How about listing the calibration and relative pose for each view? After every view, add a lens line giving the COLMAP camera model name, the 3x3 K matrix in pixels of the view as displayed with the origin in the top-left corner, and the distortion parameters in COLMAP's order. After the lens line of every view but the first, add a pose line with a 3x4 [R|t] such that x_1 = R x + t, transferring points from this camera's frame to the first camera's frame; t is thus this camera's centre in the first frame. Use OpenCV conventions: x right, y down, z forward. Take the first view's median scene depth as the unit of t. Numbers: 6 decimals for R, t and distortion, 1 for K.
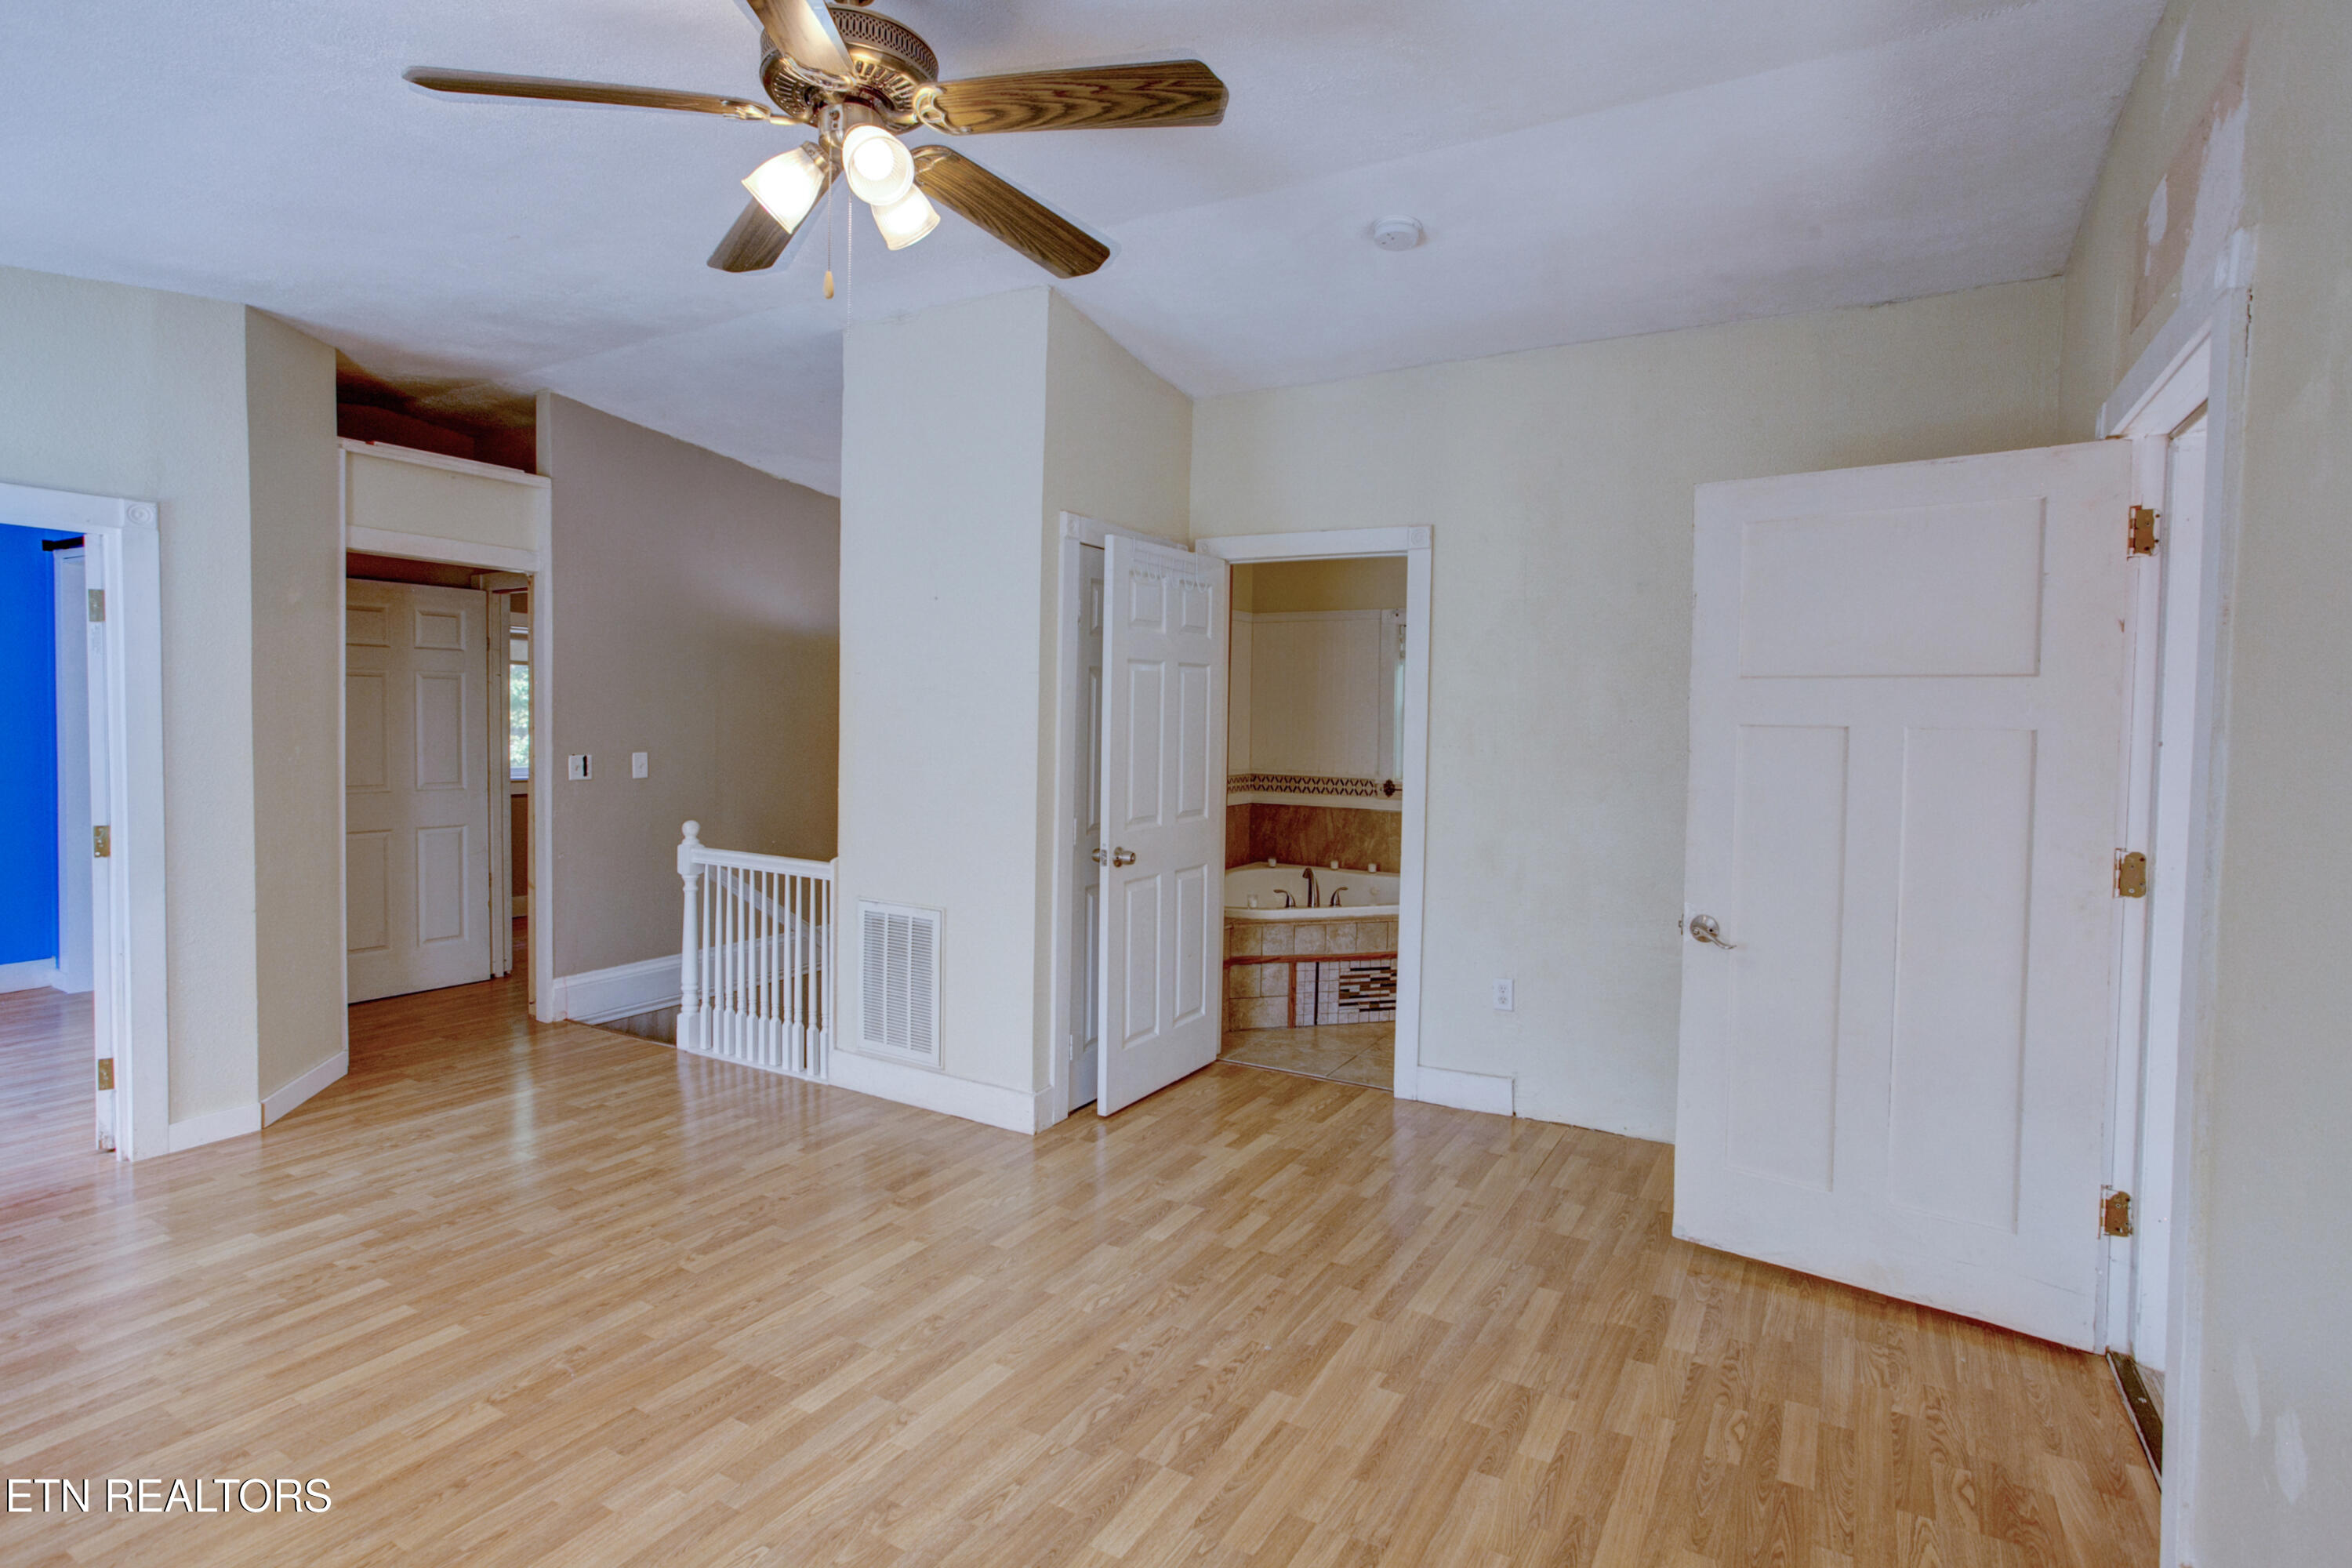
lens RADIAL K [[1200.7, 0, 1170.7], [0, 1200.7, 748.0], [0, 0, 1]] dist [-0.046525, 0.038549]
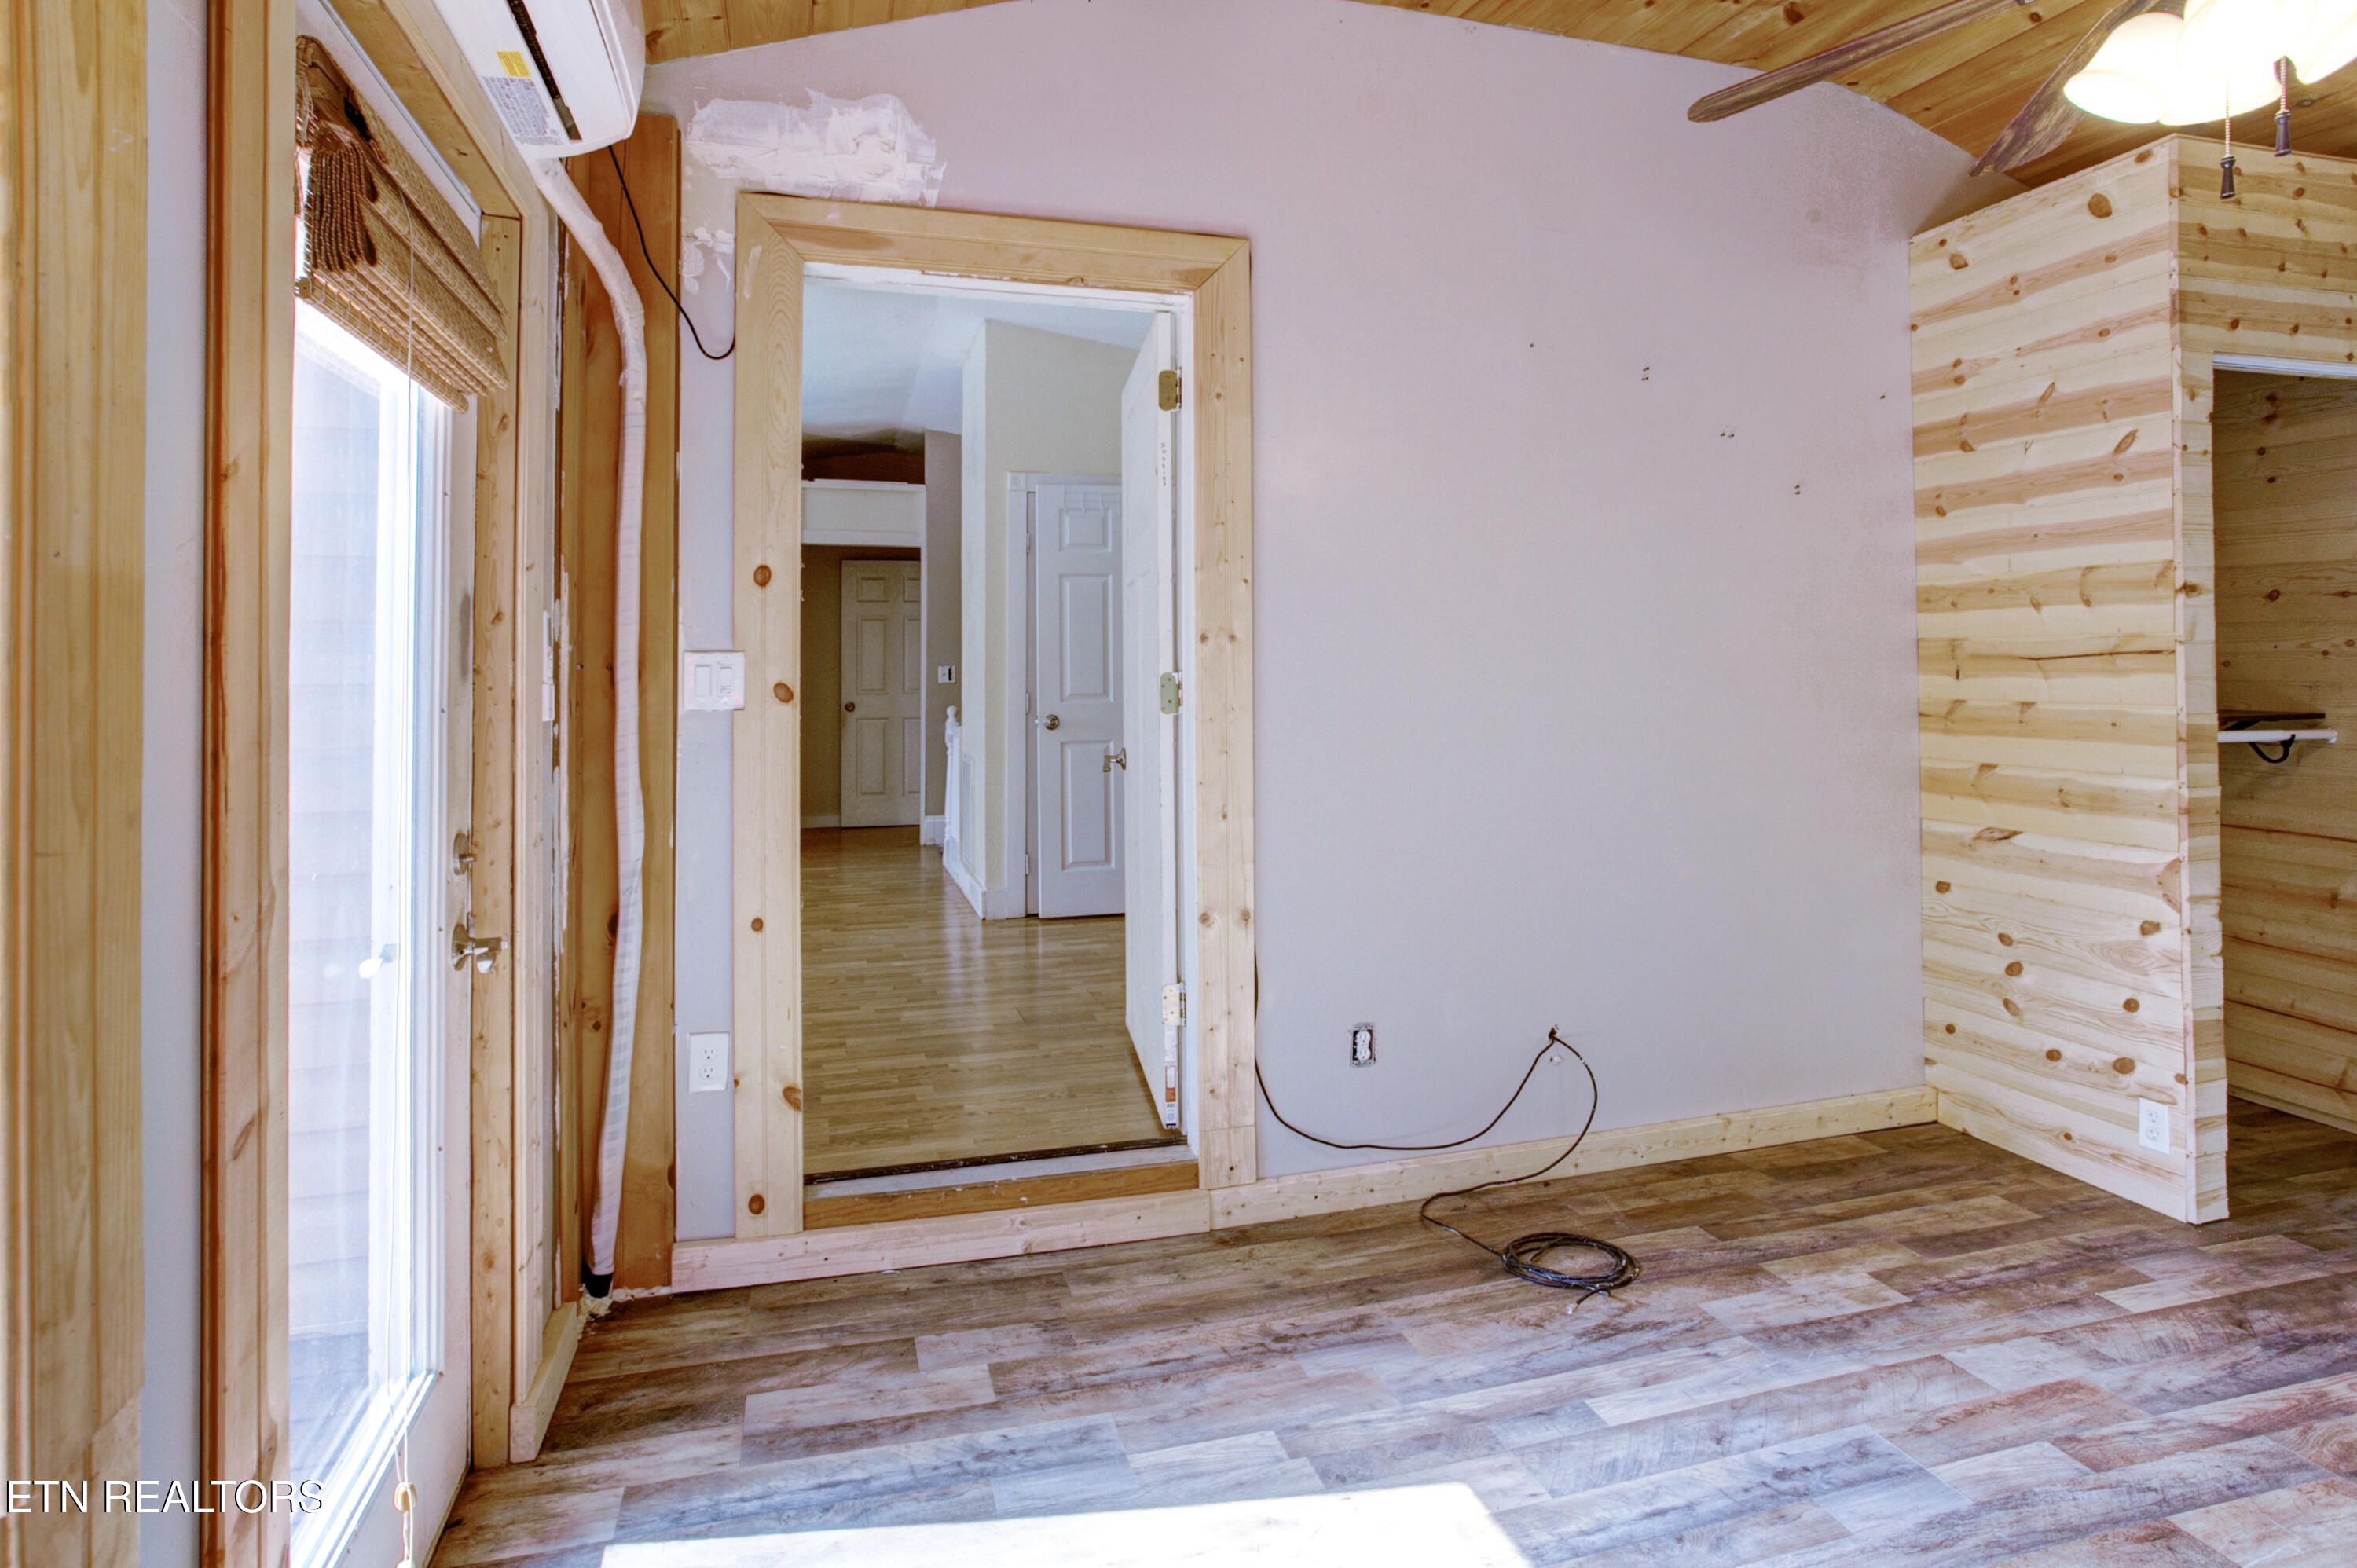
lens RADIAL K [[1206.4, 0, 1162.2], [0, 1206.4, 661.7], [0, 0, 1]] dist [-0.042634, 0.019902]
pose [[0.722920, -0.021119, -0.690608, 1.257210], [-0.009135, 0.999153, -0.040116, 0.097688], [0.690871, 0.035310, 0.722115, 0.150110]]
